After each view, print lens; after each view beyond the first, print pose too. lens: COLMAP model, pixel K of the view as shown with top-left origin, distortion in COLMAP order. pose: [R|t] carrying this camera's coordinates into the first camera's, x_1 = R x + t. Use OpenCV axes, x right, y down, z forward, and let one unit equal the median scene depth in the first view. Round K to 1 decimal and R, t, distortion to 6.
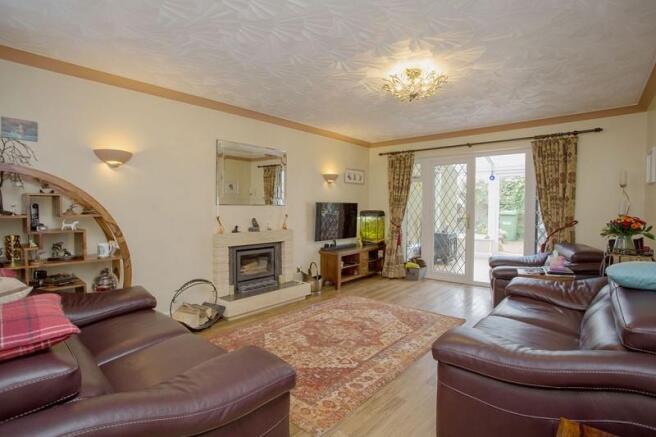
lens RADIAL K [[323.9, 0, 328.0], [0, 323.9, 218.5], [0, 0, 1]] dist [-0.140243, 0.000030]
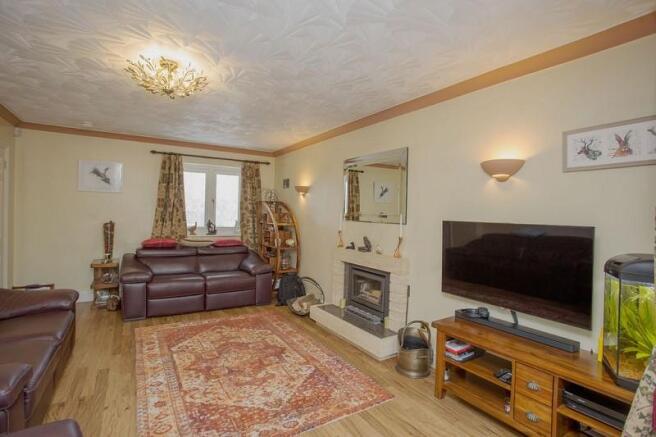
lens RADIAL K [[327.4, 0, 328.0], [0, 327.4, 218.5], [0, 0, 1]] dist [-0.050459, 0.000306]
pose [[-0.312935, 0.008852, -0.949733, 0.766358], [-0.049687, 0.998435, 0.025678, -0.081723], [0.948474, 0.055225, -0.312005, 1.356596]]
